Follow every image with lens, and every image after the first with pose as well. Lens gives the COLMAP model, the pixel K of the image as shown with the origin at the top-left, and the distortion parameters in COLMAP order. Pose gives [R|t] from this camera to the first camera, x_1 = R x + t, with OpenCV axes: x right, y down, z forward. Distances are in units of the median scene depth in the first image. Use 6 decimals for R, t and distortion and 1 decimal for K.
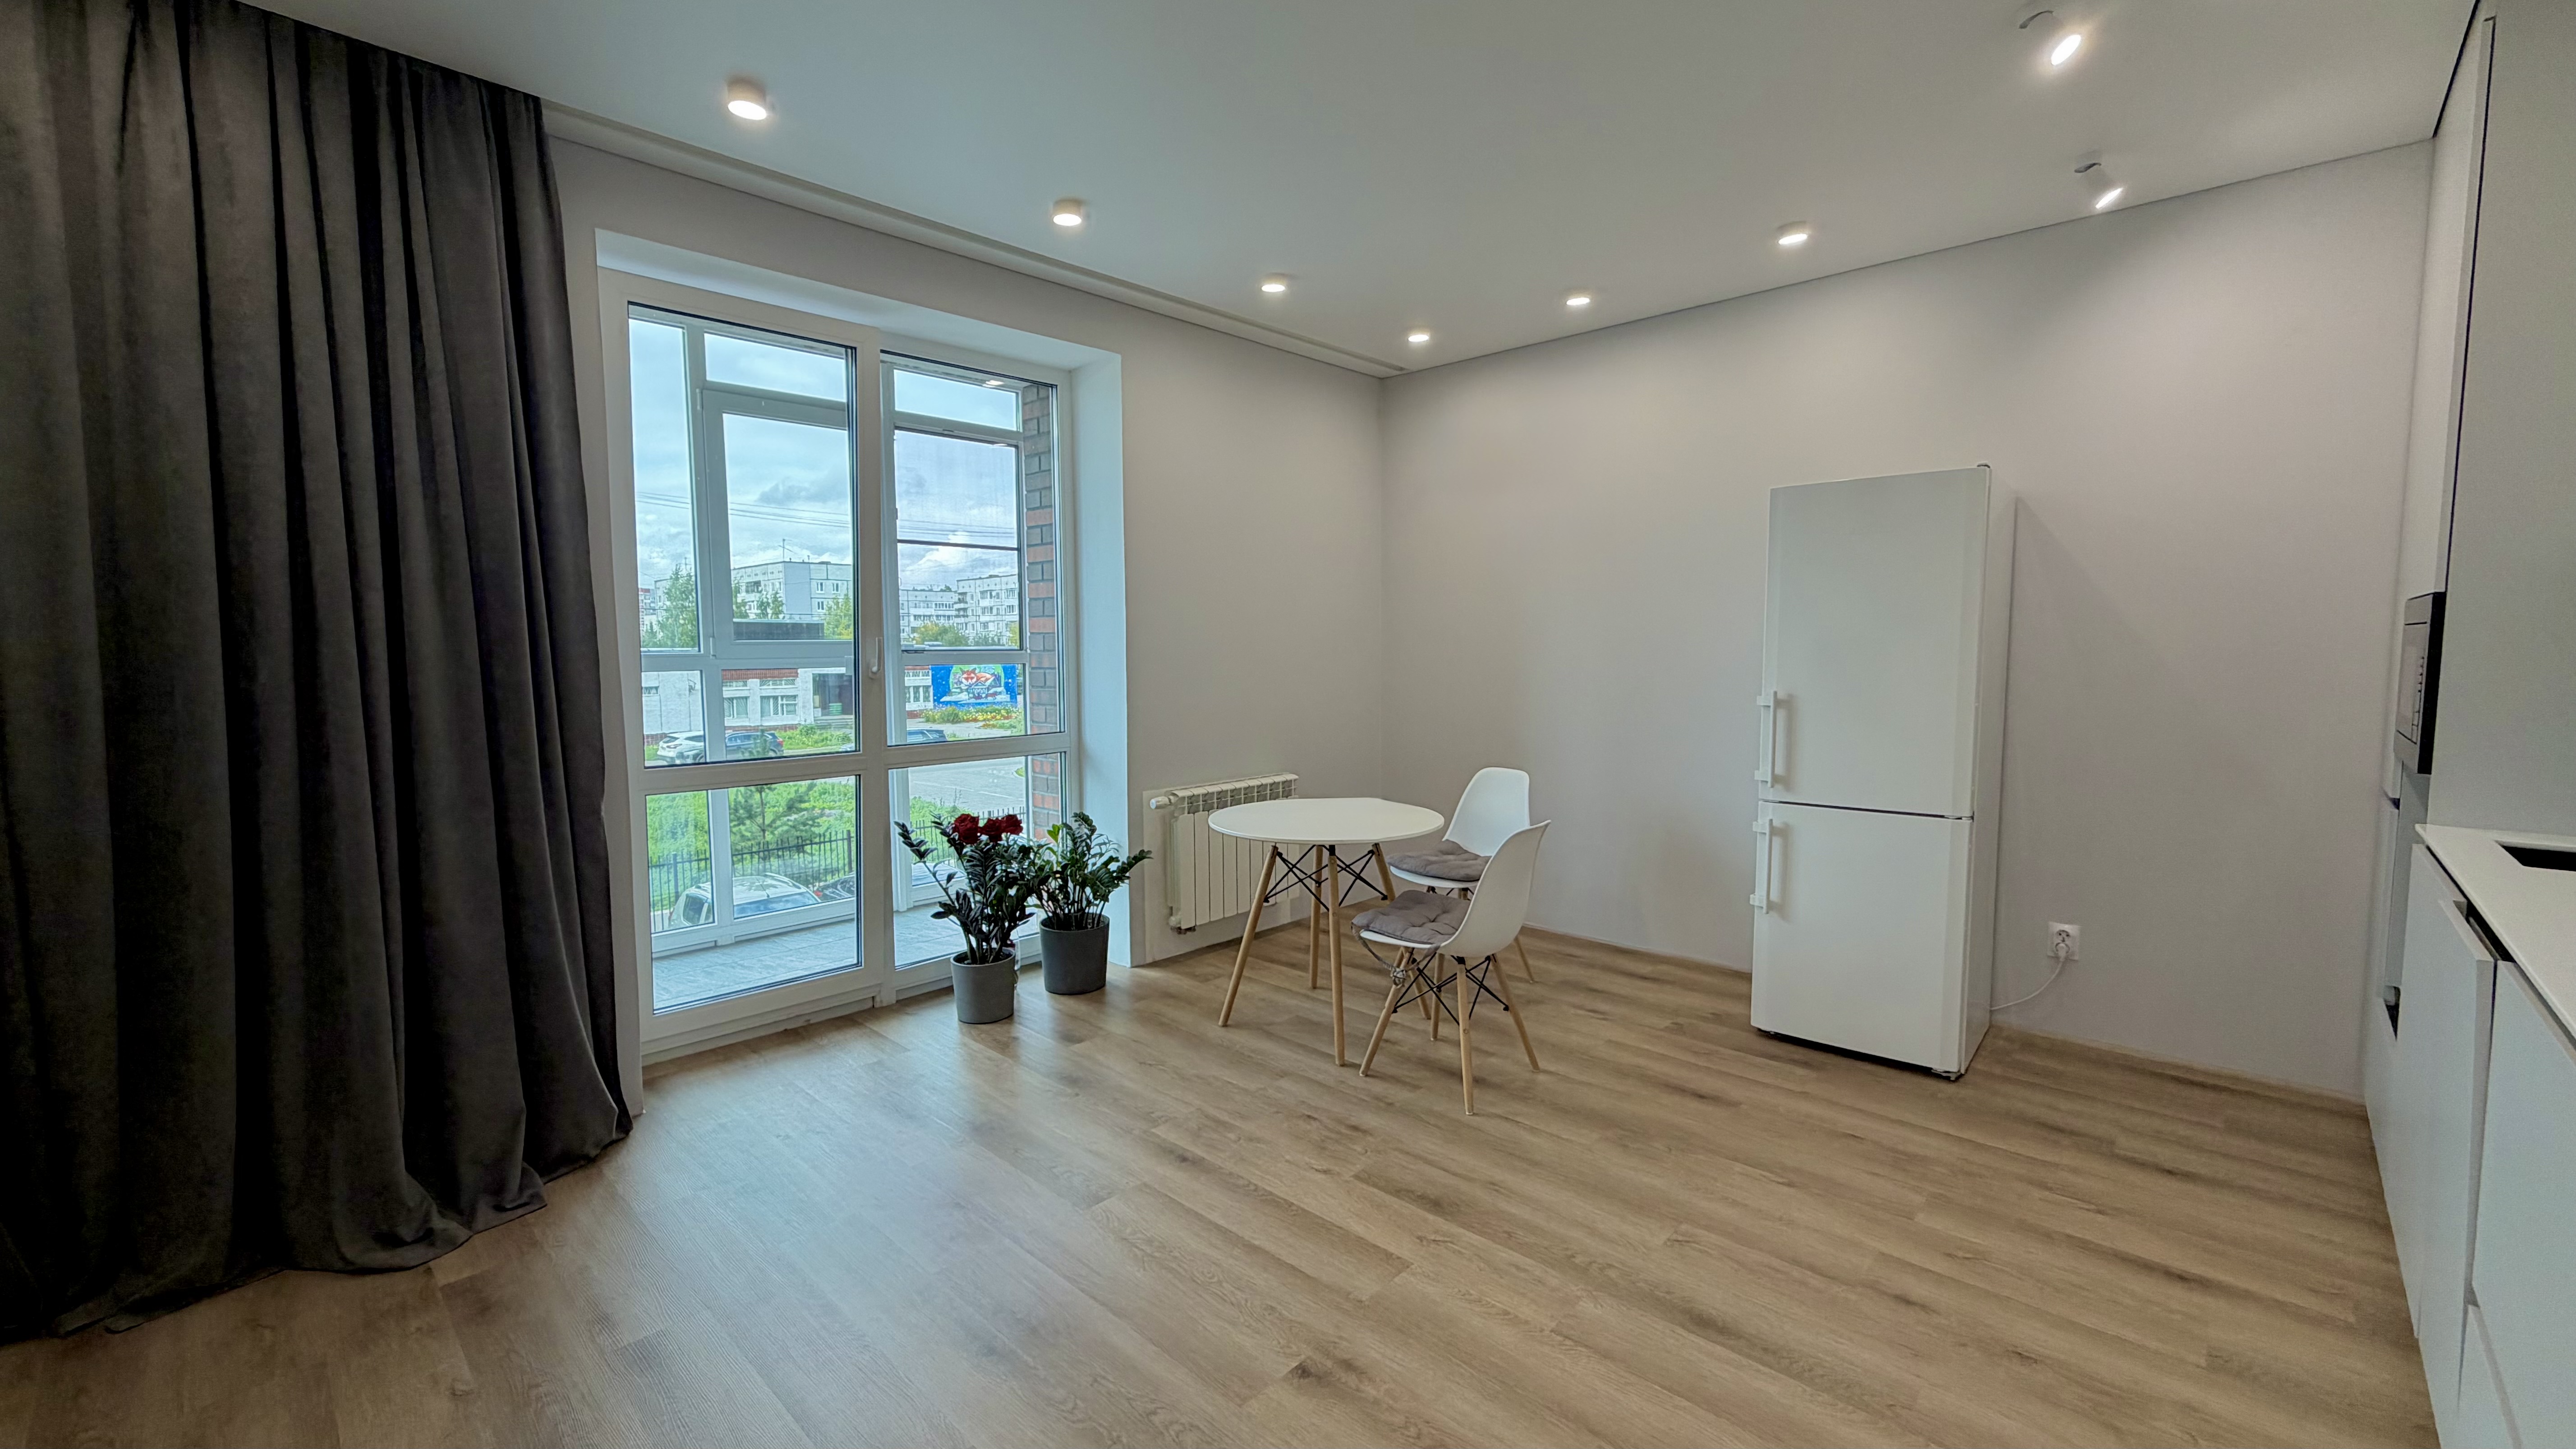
lens RADIAL K [[1025.8, 0, 1281.0], [0, 1025.8, 723.7], [0, 0, 1]] dist [-0.001064, 0.000461]
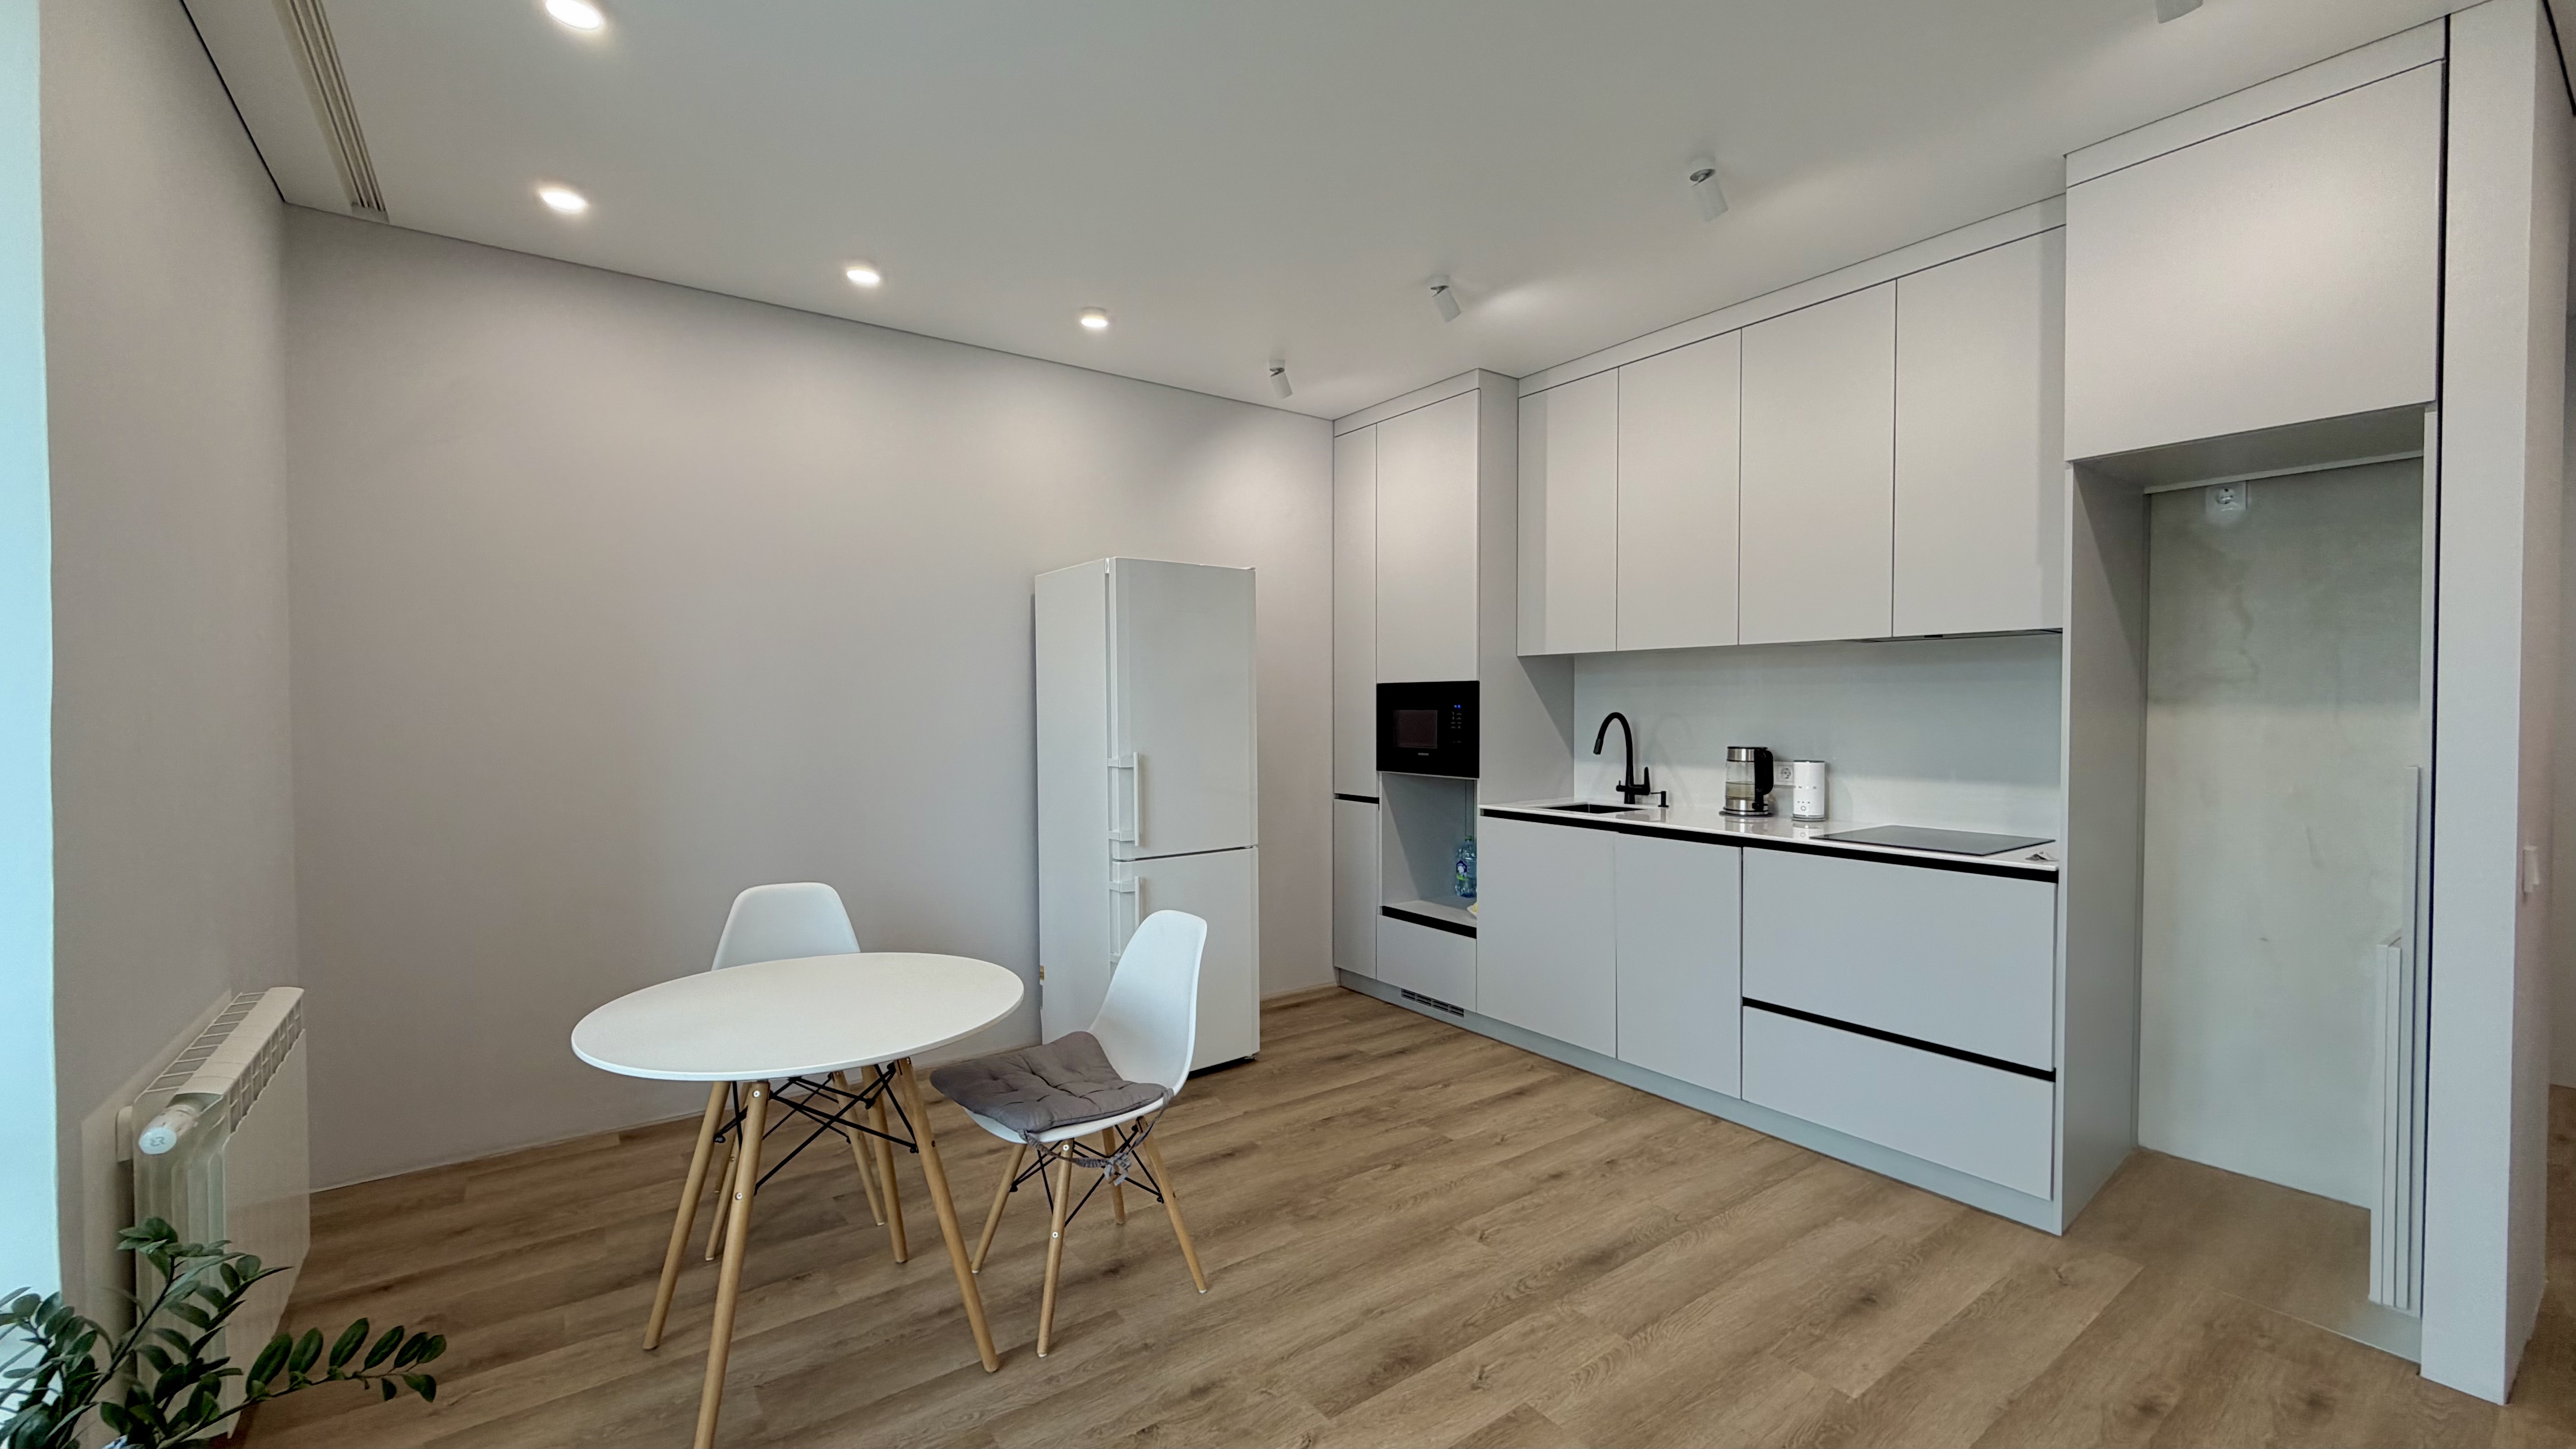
lens RADIAL K [[1025.8, 0, 1281.0], [0, 1025.8, 723.7], [0, 0, 1]] dist [-0.001064, 0.000461]
pose [[0.182121, -0.012065, 0.983202, -0.646258], [0.078206, 0.996935, -0.002253, -0.059301], [-0.980161, 0.077302, 0.182506, 0.840319]]
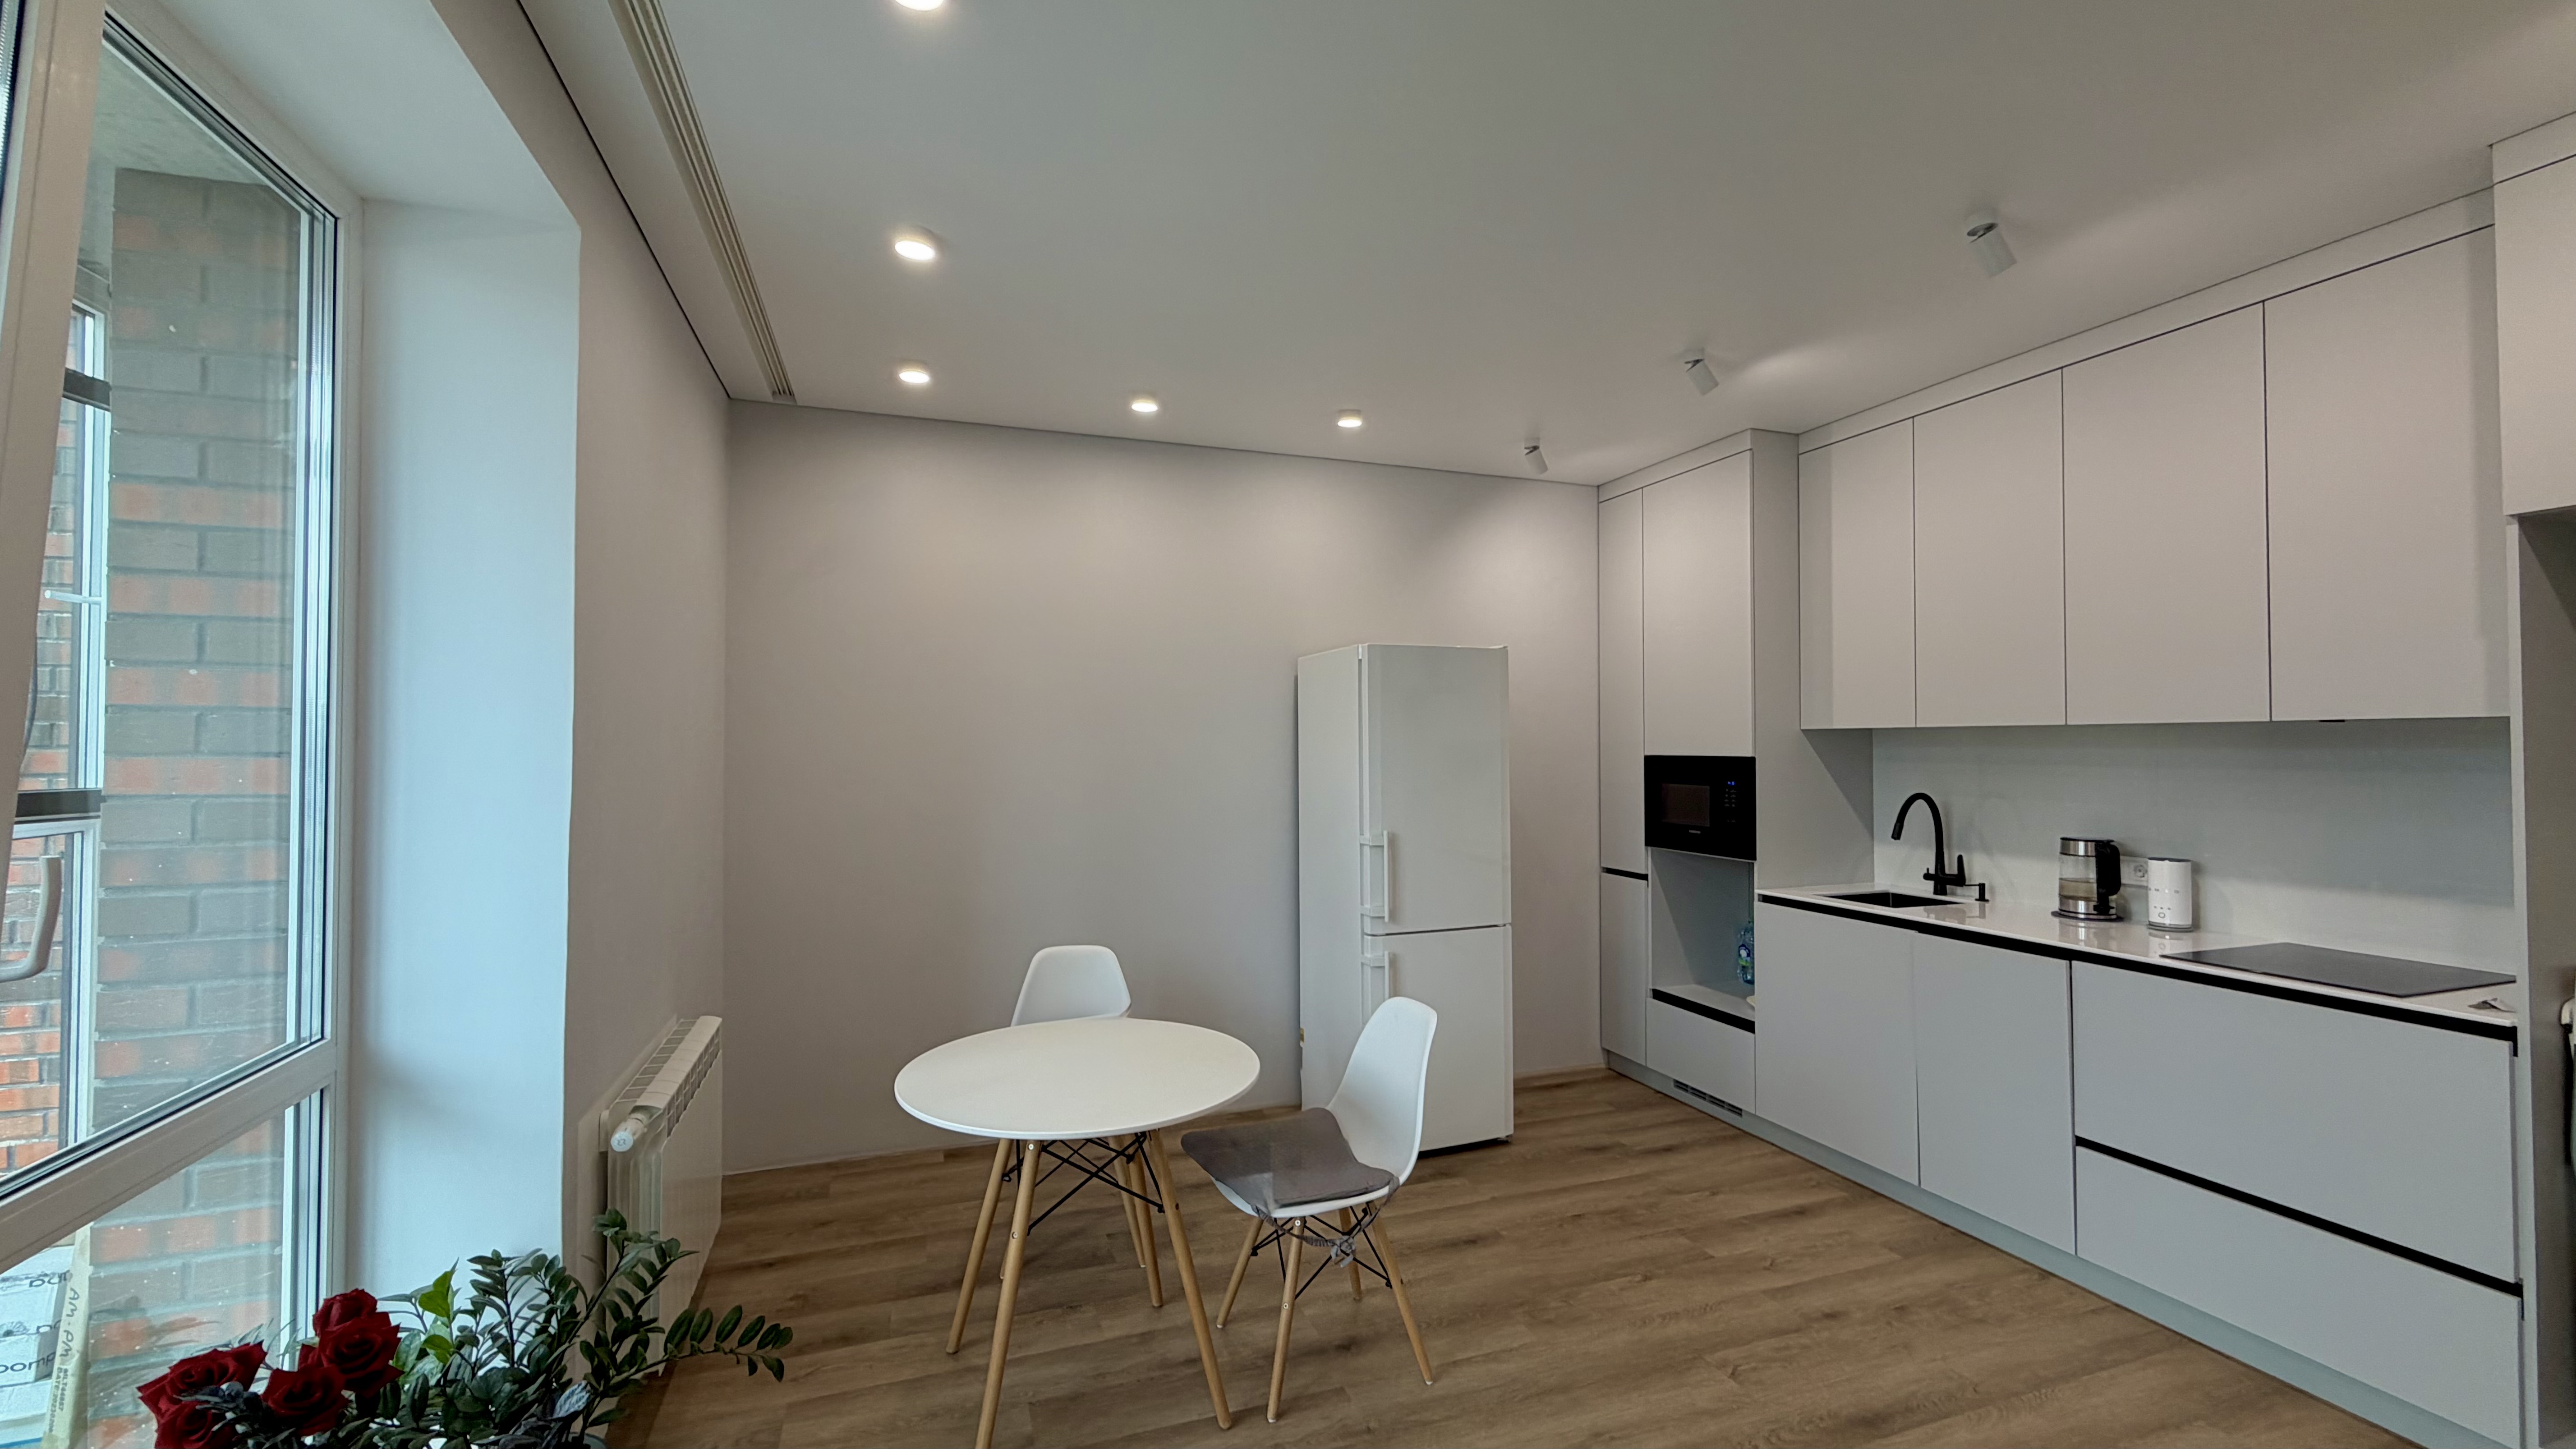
lens RADIAL K [[1025.8, 0, 1281.0], [0, 1025.8, 723.7], [0, 0, 1]] dist [-0.001064, 0.000461]
pose [[0.450023, 0.024218, 0.892689, -0.670481], [0.068156, 0.995785, -0.061374, -0.107521], [-0.890412, 0.088462, 0.446475, 0.769383]]
